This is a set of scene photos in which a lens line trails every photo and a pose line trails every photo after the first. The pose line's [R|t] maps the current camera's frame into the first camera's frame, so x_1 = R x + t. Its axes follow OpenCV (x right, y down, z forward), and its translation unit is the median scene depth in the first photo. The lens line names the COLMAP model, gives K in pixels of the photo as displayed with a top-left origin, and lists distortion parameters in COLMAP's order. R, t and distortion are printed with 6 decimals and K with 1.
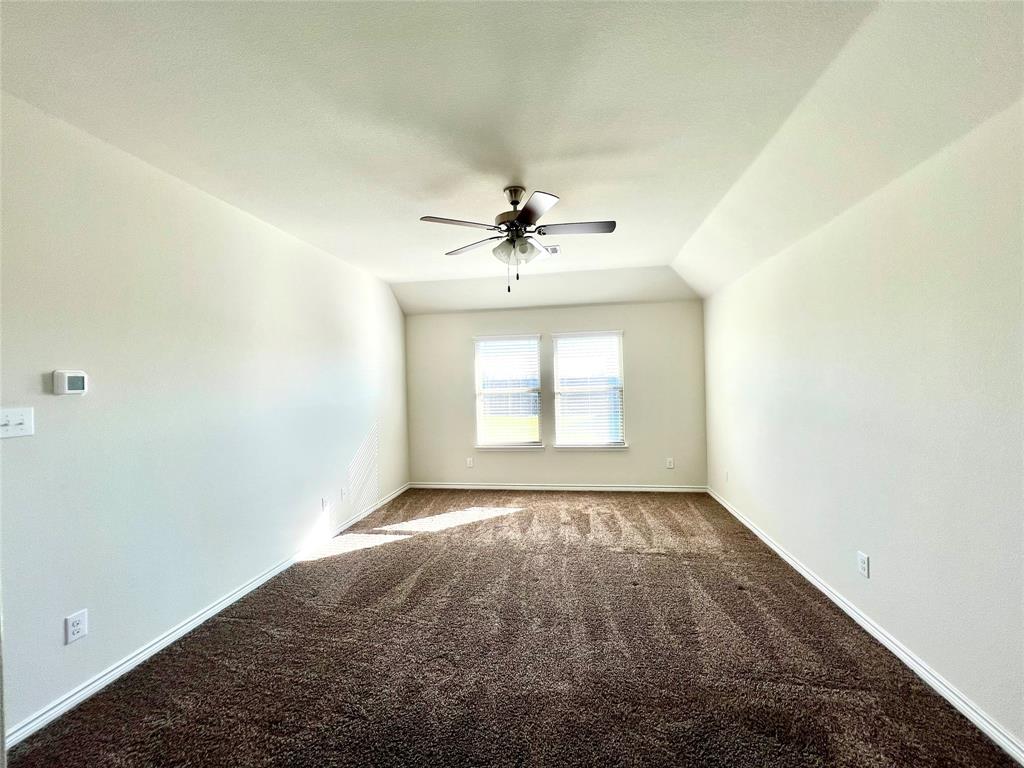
lens RADIAL K [[406.9, 0, 518.0], [0, 406.9, 385.7], [0, 0, 1]] dist [0.002820, -0.000078]
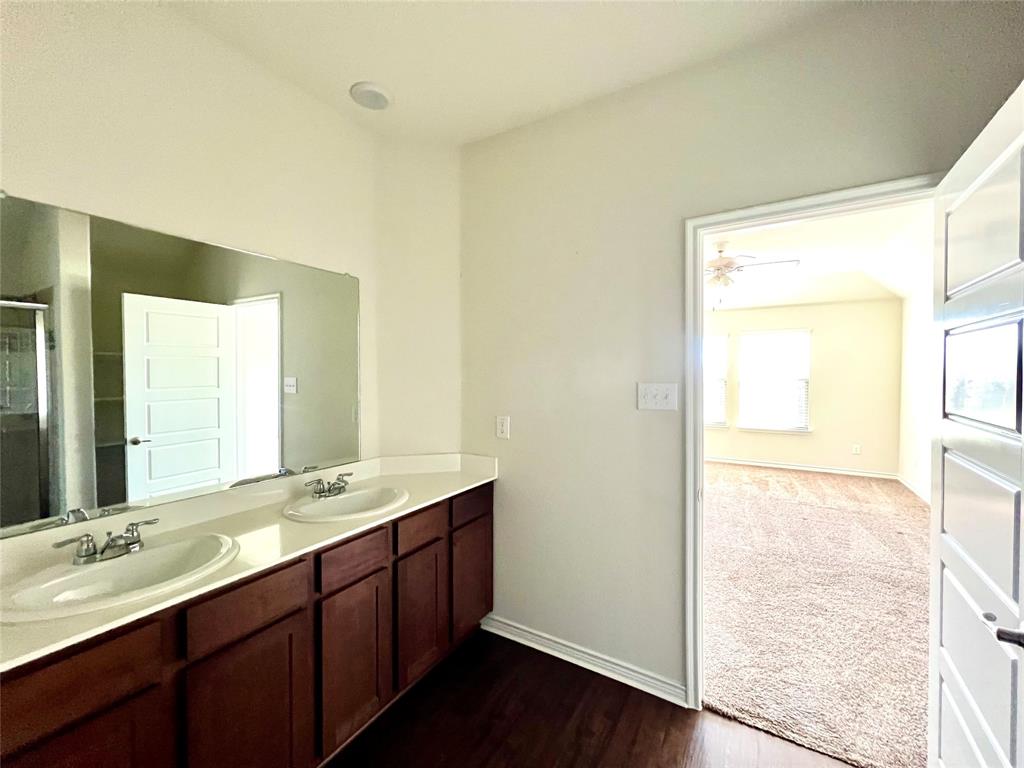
lens RADIAL K [[410.8, 0, 517.1], [0, 410.8, 383.2], [0, 0, 1]] dist [0.001631, 0.000337]
pose [[0.924350, 0.036709, -0.379775, -0.070729], [-0.028310, 0.999216, 0.027679, 0.008572], [0.380494, -0.014834, 0.924665, -0.450602]]
